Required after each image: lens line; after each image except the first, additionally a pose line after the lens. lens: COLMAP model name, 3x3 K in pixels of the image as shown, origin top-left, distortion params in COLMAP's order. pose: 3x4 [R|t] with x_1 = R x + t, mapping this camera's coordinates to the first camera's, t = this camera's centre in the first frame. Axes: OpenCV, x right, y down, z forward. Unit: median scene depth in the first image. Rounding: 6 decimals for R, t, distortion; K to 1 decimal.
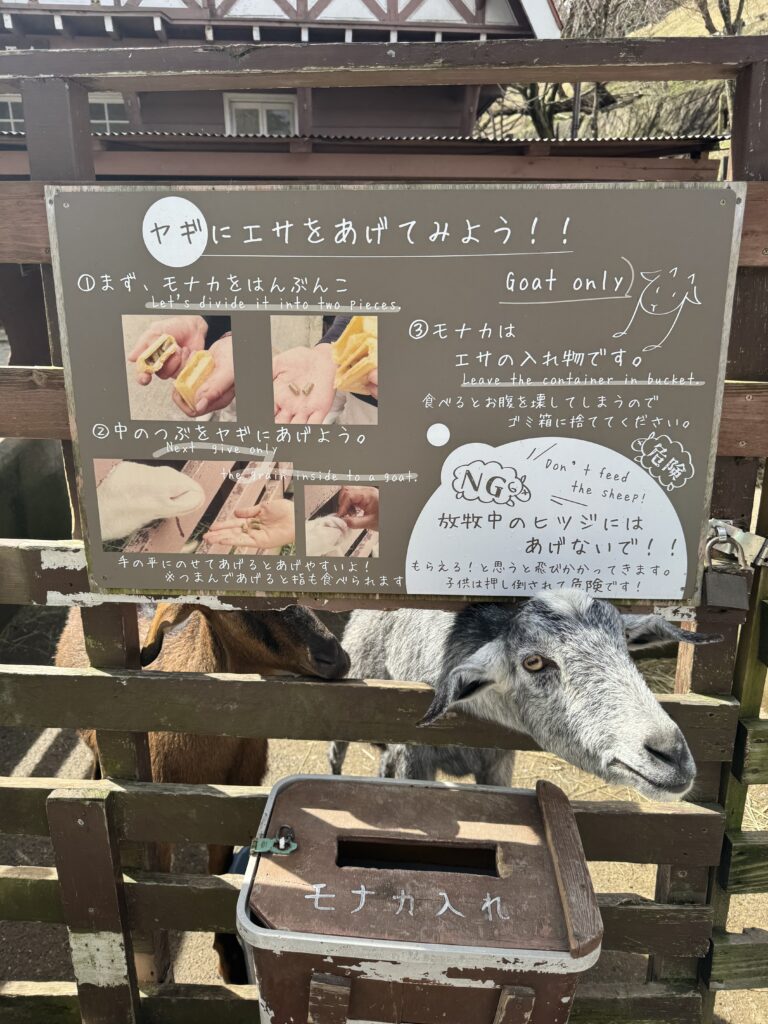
lens RADIAL K [[780.7, 0, 384.8], [0, 780.7, 515.2], [0, 0, 1]] dist [0.009593, -0.027363]
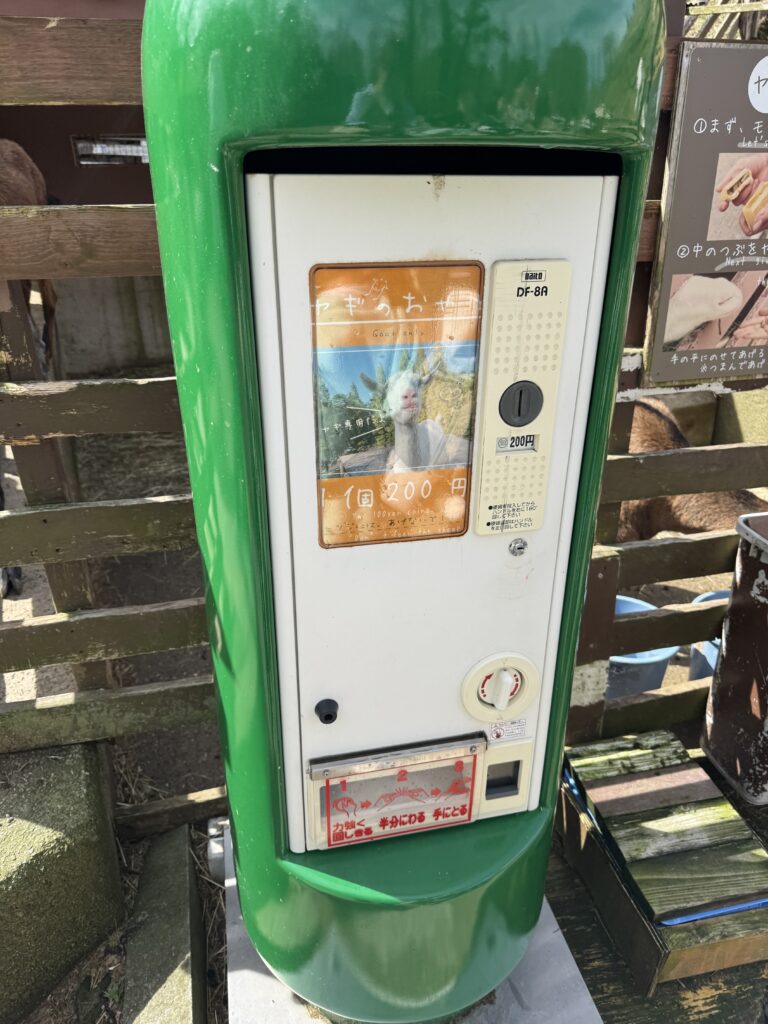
lens RADIAL K [[780.7, 0, 382.2], [0, 780.7, 513.0], [0, 0, 1]] dist [0.009593, -0.027363]
pose [[0.962680, -0.130621, 0.237035, -1.174188], [0.092447, 0.981850, 0.165600, 0.053023], [-0.254363, -0.137506, 0.957283, -0.141826]]
